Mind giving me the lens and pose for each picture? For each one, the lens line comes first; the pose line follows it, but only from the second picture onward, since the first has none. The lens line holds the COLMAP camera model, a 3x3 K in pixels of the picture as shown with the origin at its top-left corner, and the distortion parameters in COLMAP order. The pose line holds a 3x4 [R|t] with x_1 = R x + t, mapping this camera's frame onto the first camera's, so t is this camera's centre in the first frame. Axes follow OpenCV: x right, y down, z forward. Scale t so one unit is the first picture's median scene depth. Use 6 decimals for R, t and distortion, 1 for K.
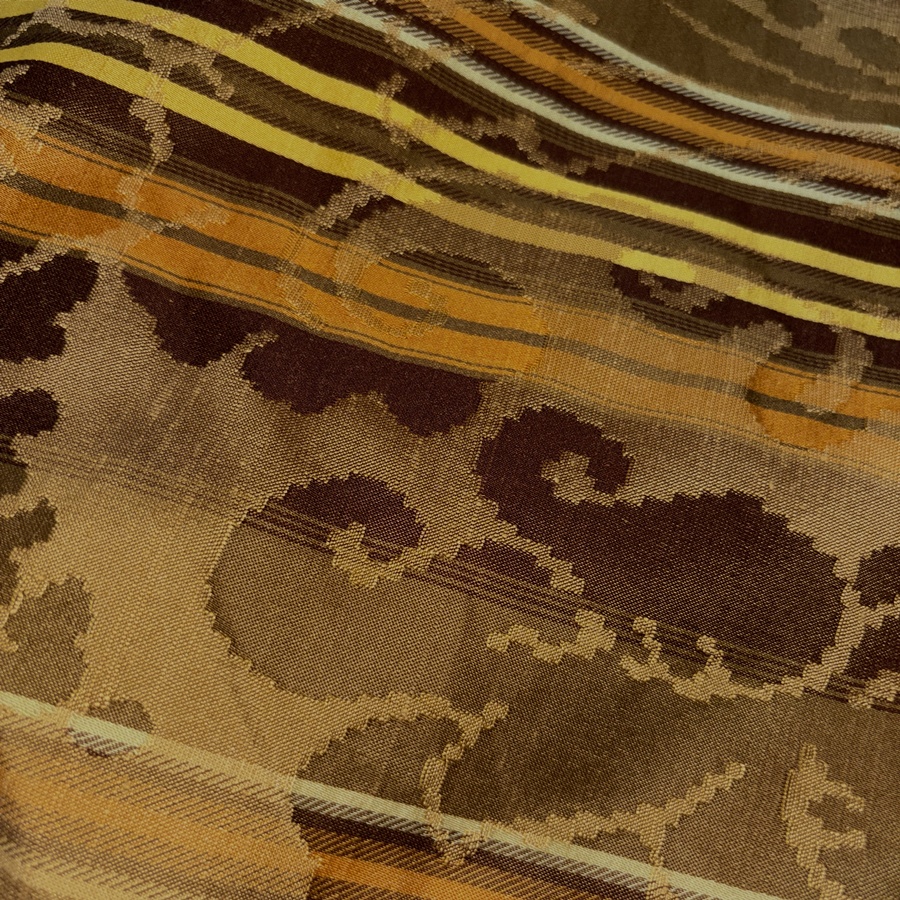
lens RADIAL K [[984.8, 0, 450.0], [0, 984.8, 450.0], [0, 0, 1]] dist [0.092785, -0.320003]
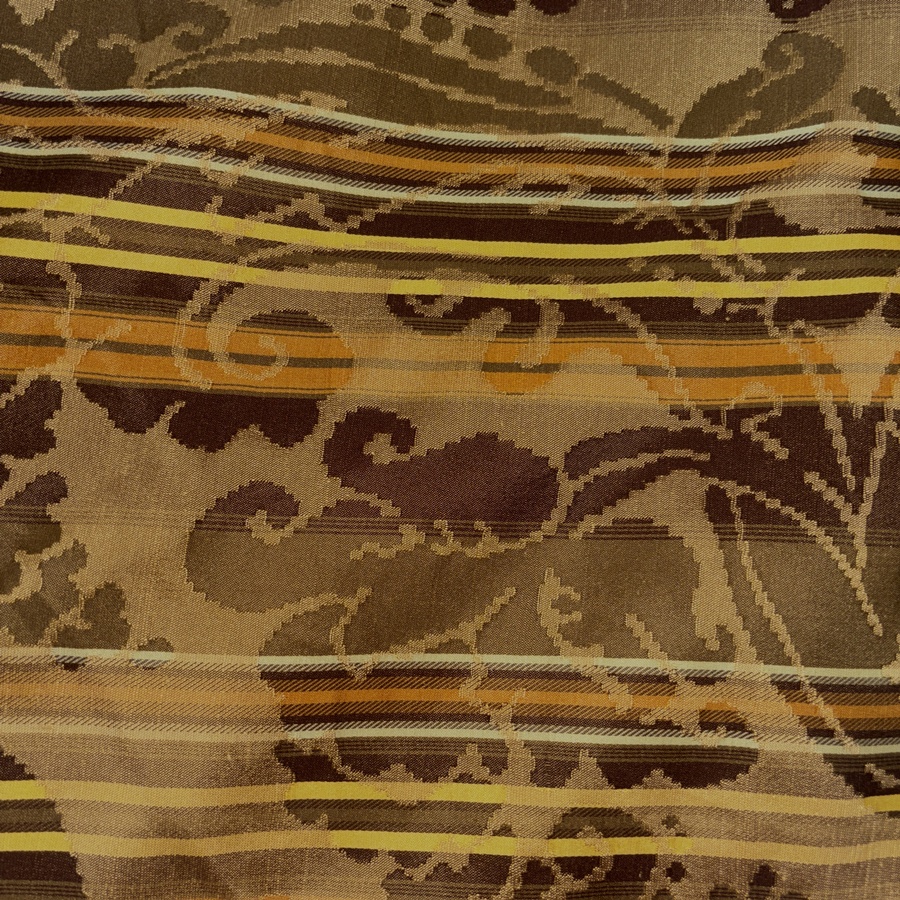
lens RADIAL K [[984.8, 0, 450.0], [0, 984.8, 450.0], [0, 0, 1]] dist [0.092785, -0.320003]
pose [[0.971861, -0.226097, 0.066084, 0.115604], [0.214654, 0.965590, 0.146832, -0.177215], [-0.097008, -0.128515, 0.986952, -0.611517]]
